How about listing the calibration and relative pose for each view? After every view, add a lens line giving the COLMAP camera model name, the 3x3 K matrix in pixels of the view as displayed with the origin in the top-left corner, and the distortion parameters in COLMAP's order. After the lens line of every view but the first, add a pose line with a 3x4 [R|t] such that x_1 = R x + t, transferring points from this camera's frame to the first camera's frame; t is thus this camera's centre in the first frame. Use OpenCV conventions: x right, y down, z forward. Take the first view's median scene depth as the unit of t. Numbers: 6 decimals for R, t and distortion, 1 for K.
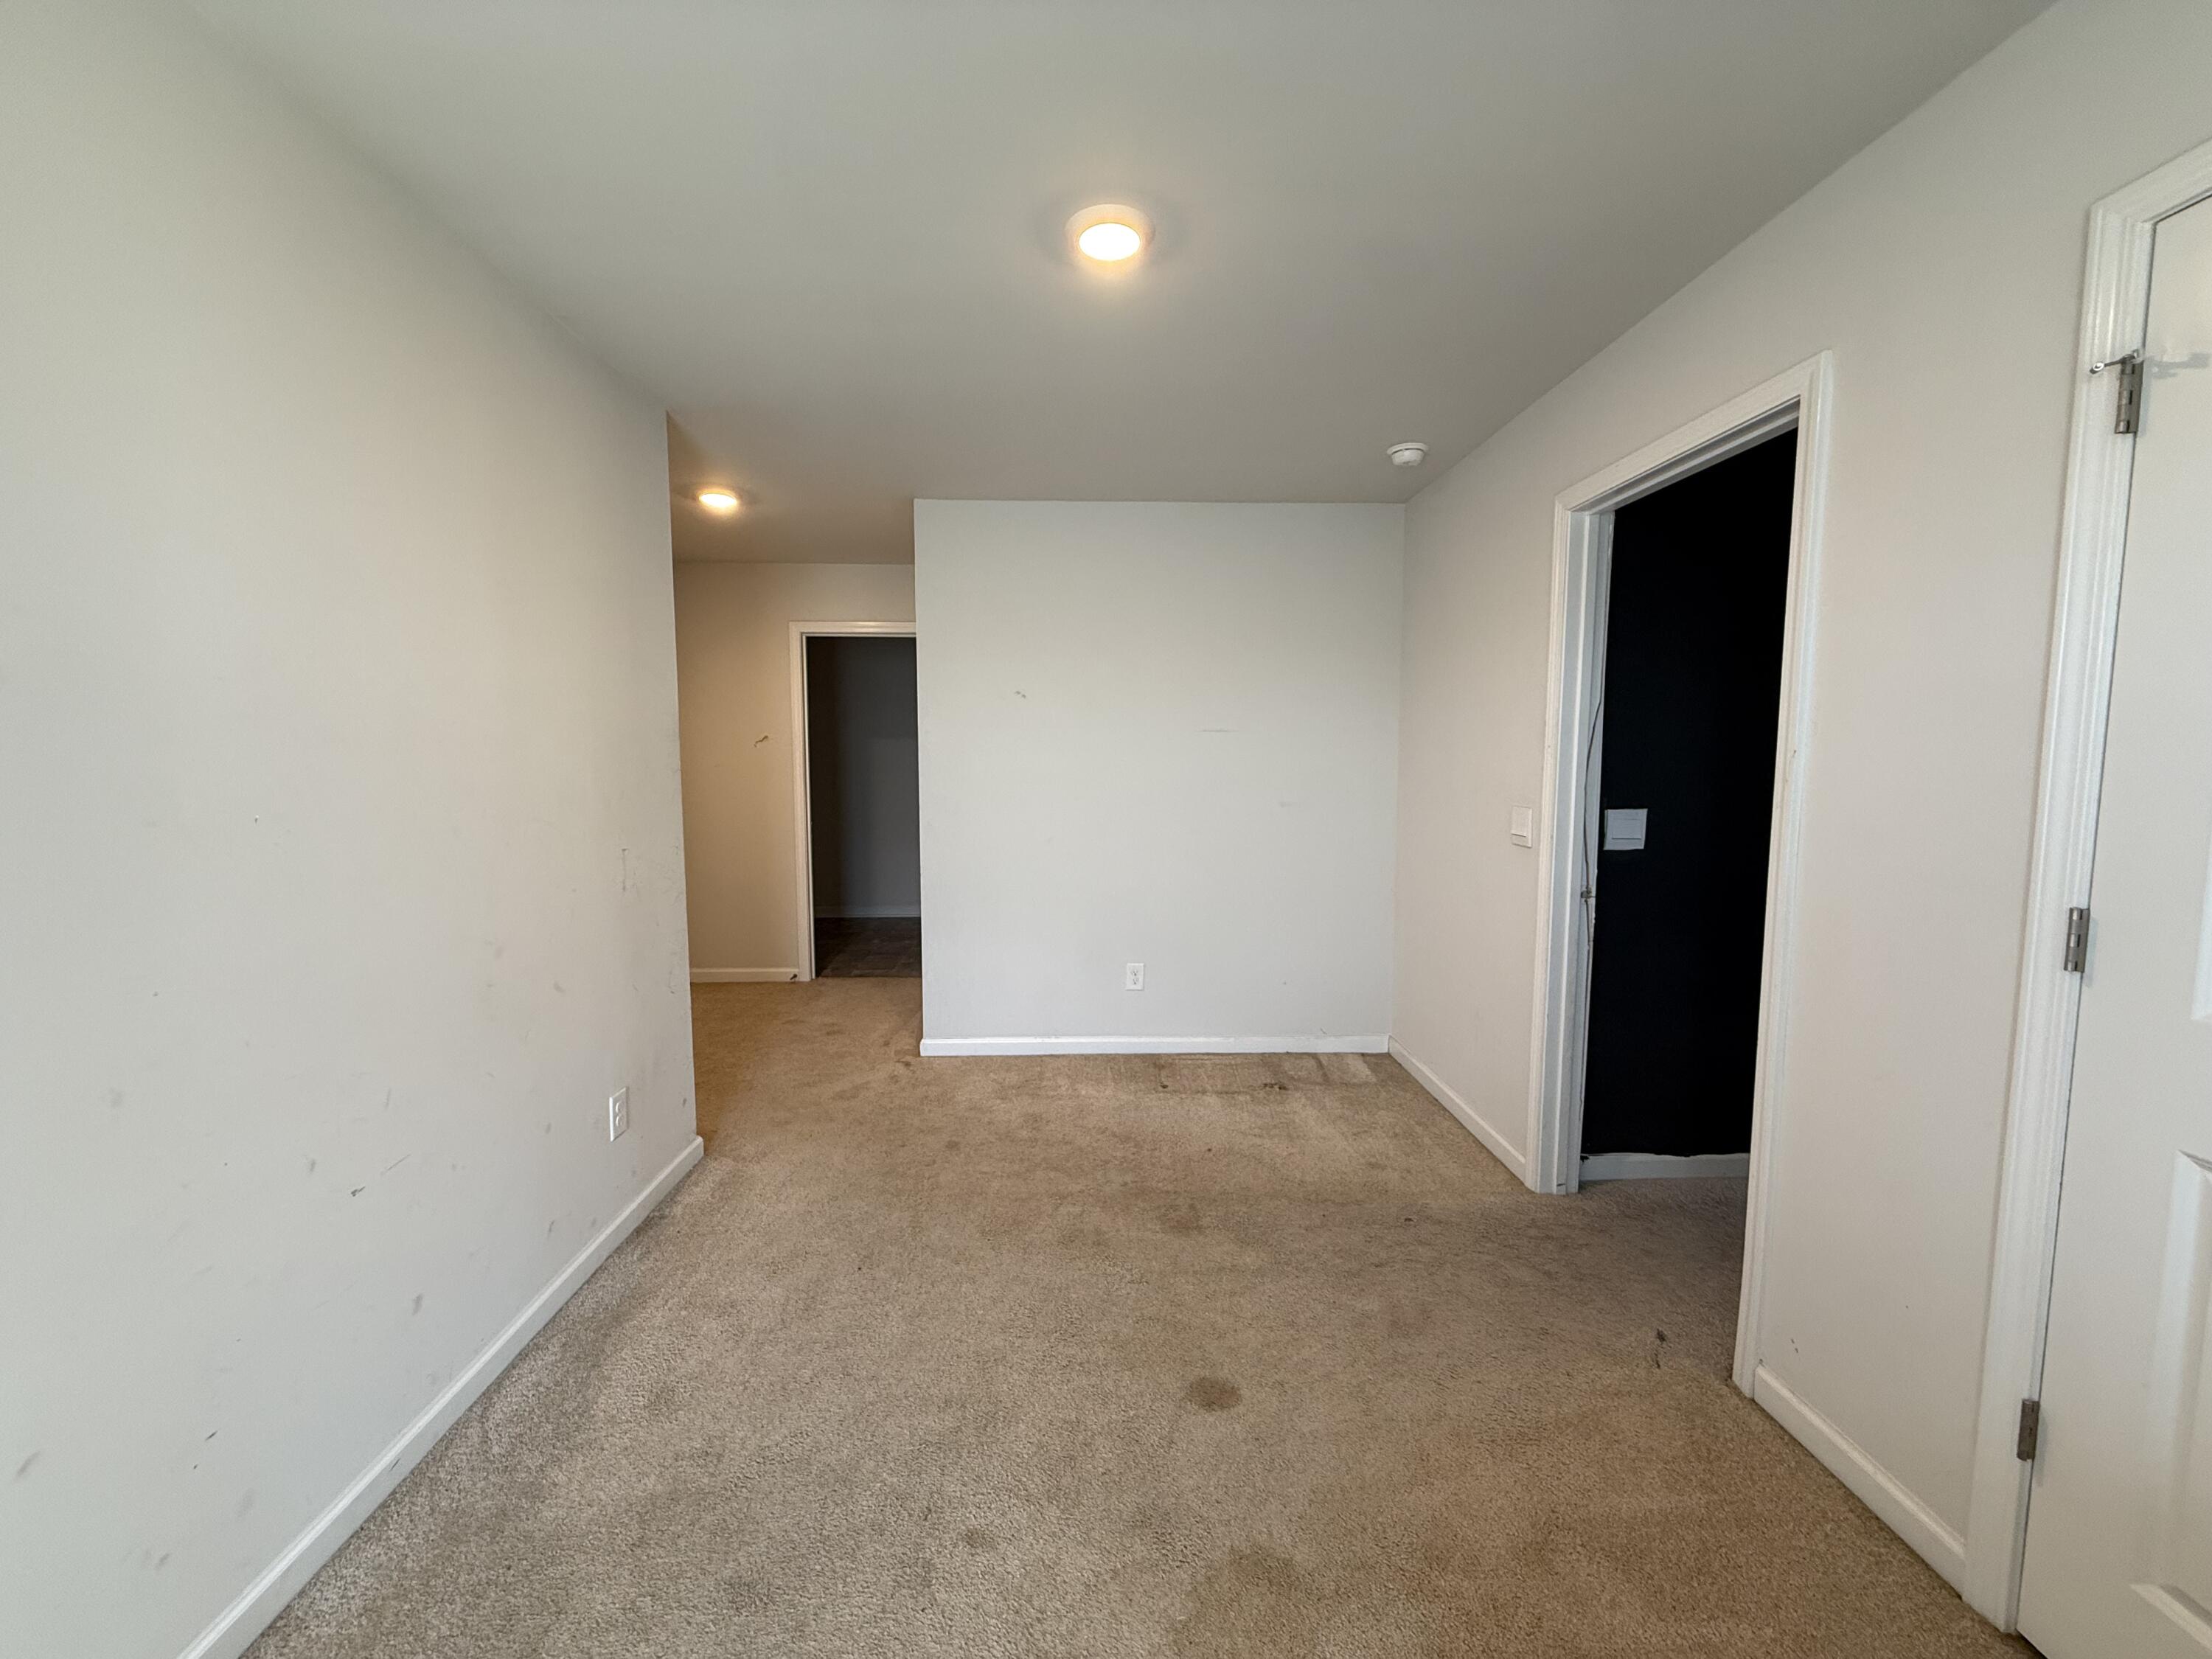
lens RADIAL K [[880.7, 0, 1103.8], [0, 880.7, 841.0], [0, 0, 1]] dist [-0.000586, 0.000419]
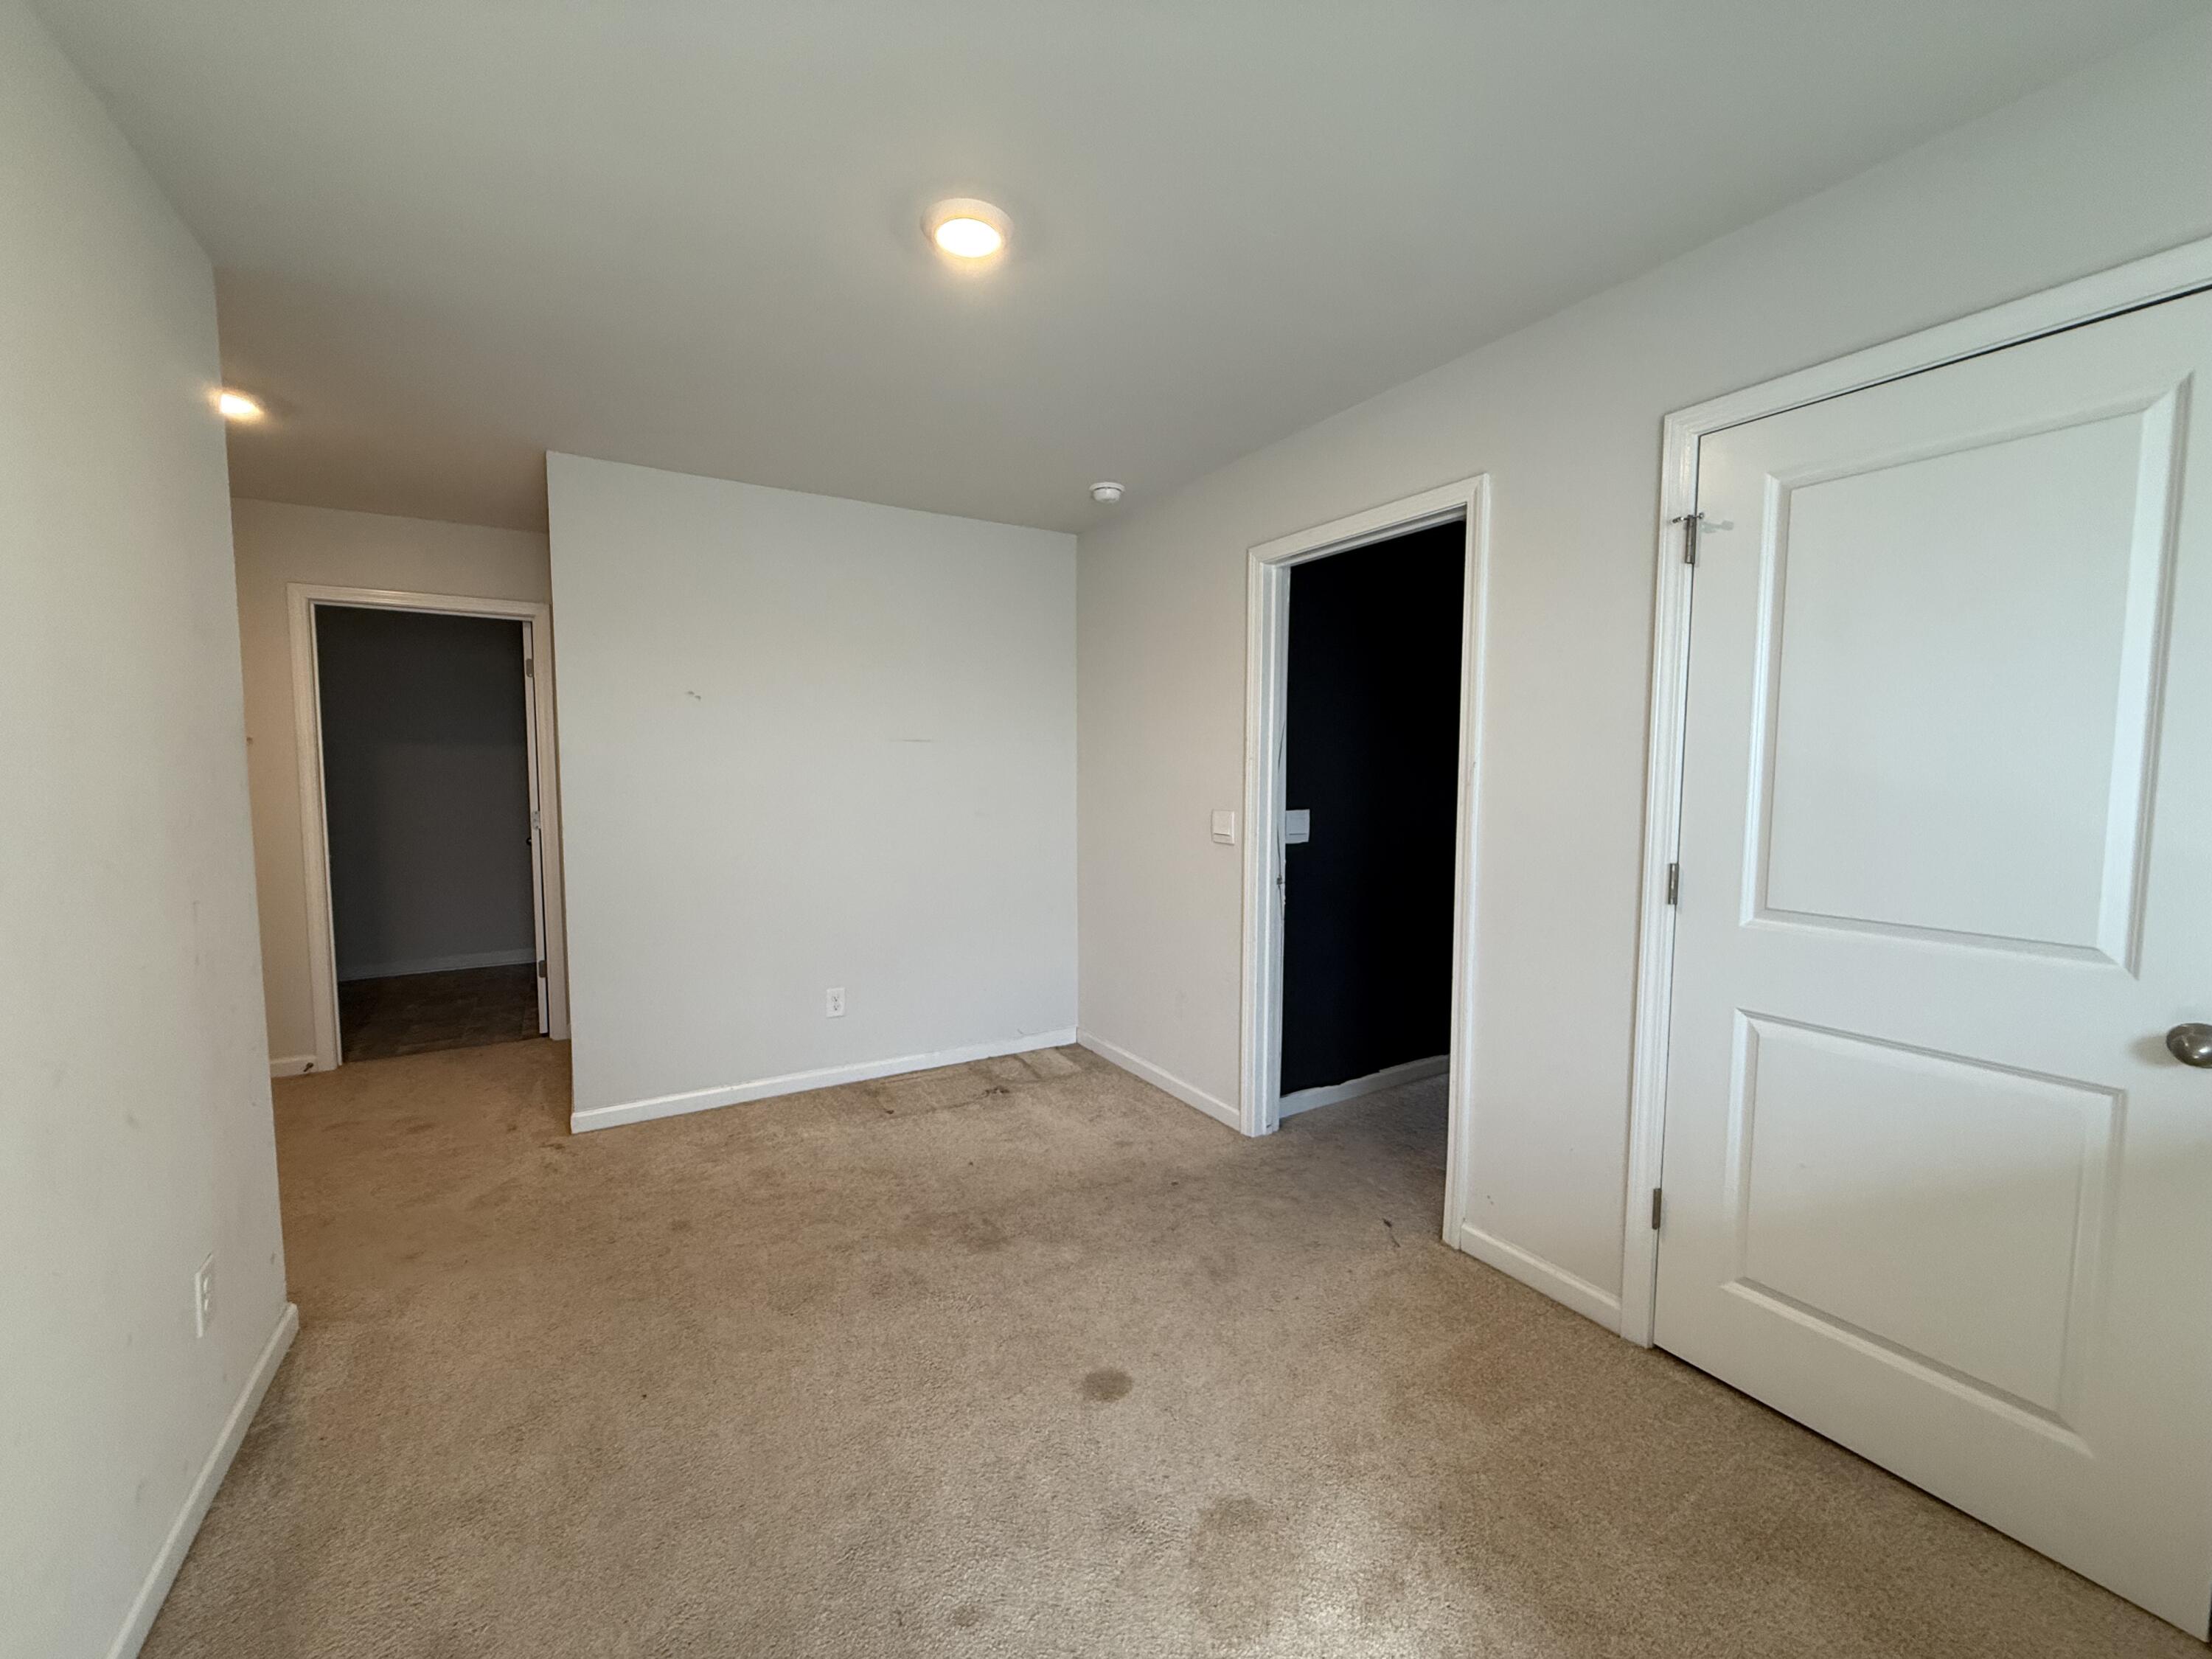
lens RADIAL K [[880.7, 0, 1102.5], [0, 880.7, 842.8], [0, 0, 1]] dist [-0.000586, 0.000419]
pose [[0.870244, -0.040600, 0.490945, -0.254629], [0.046248, 0.998930, 0.000630, -0.003935], [-0.490445, 0.022157, 0.871191, 0.065851]]
